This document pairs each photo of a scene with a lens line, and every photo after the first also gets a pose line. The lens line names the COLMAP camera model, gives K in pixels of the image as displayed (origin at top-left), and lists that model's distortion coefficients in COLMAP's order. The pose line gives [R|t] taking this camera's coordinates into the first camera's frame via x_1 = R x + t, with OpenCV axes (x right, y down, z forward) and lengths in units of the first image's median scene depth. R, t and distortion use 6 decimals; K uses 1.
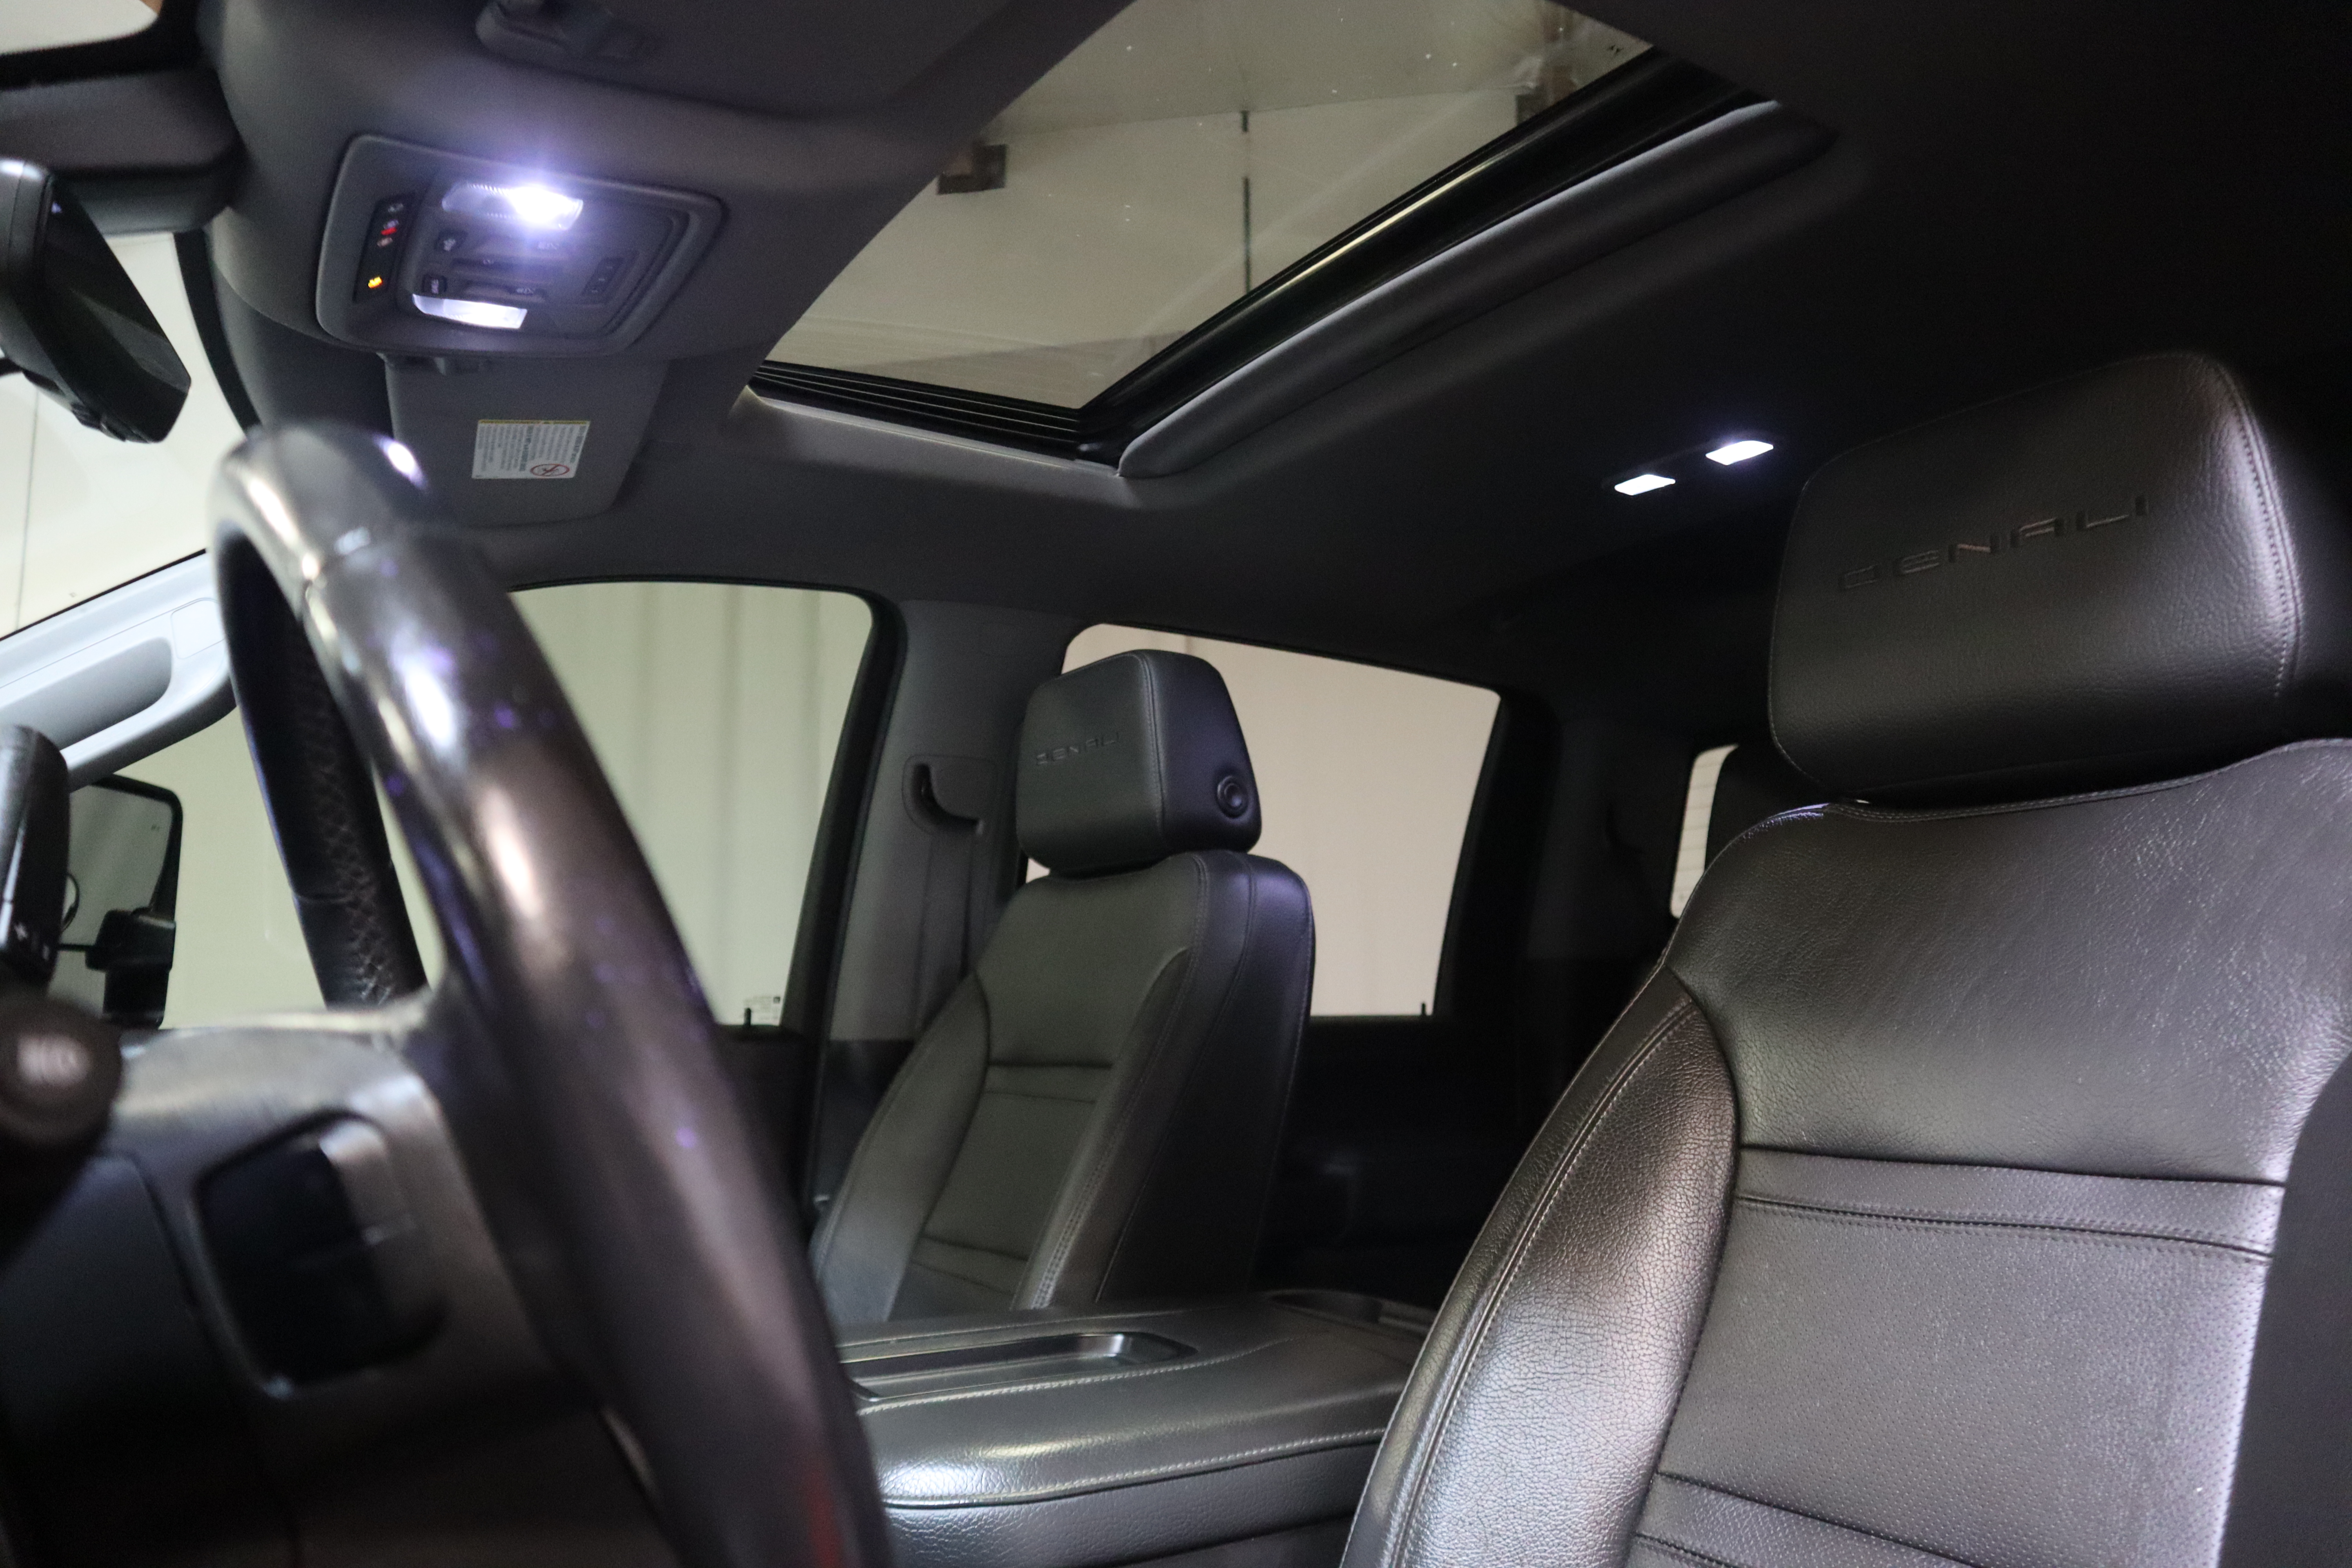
lens RADIAL K [[1630.1, 0, 1165.0], [0, 1630.1, 794.9], [0, 0, 1]] dist [-0.130570, 0.090908]
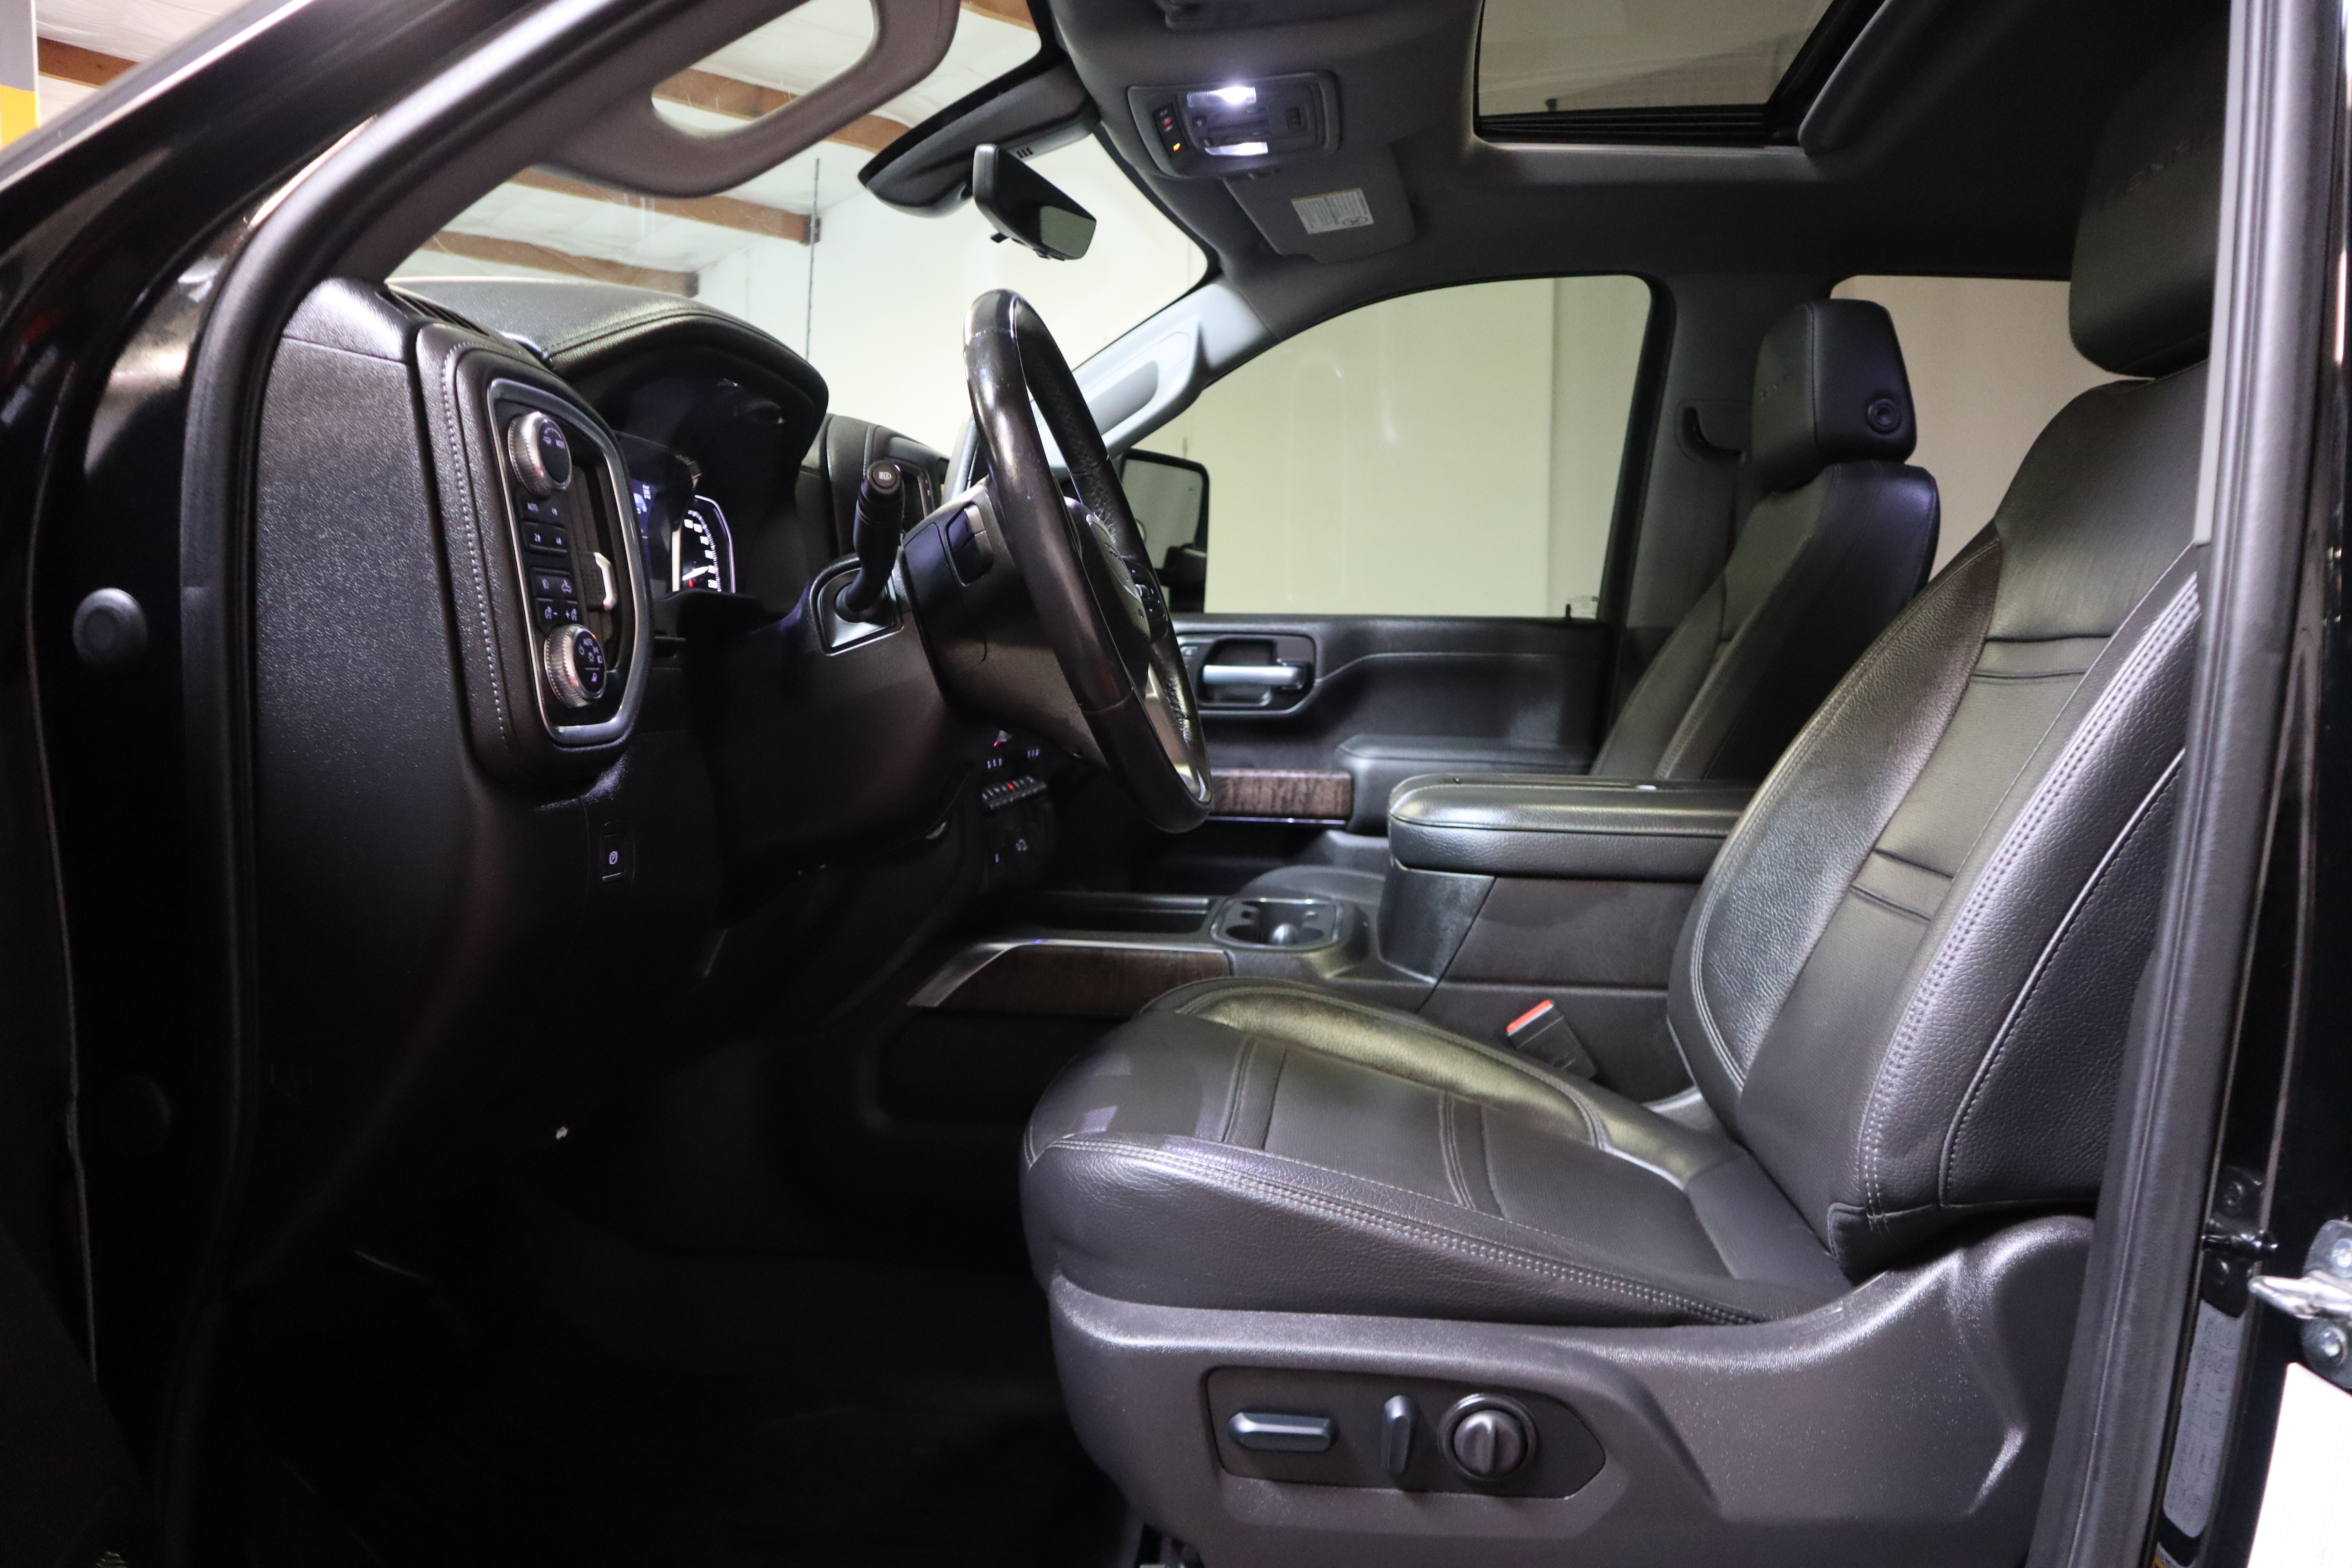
lens RADIAL K [[1641.8, 0, 1161.7], [0, 1641.8, 780.5], [0, 0, 1]] dist [-0.128808, 0.088642]
pose [[0.778728, 0.061879, -0.624302, 0.369112], [0.054993, 0.984560, 0.166183, 0.039576], [0.624946, -0.163744, 0.763302, -0.281393]]
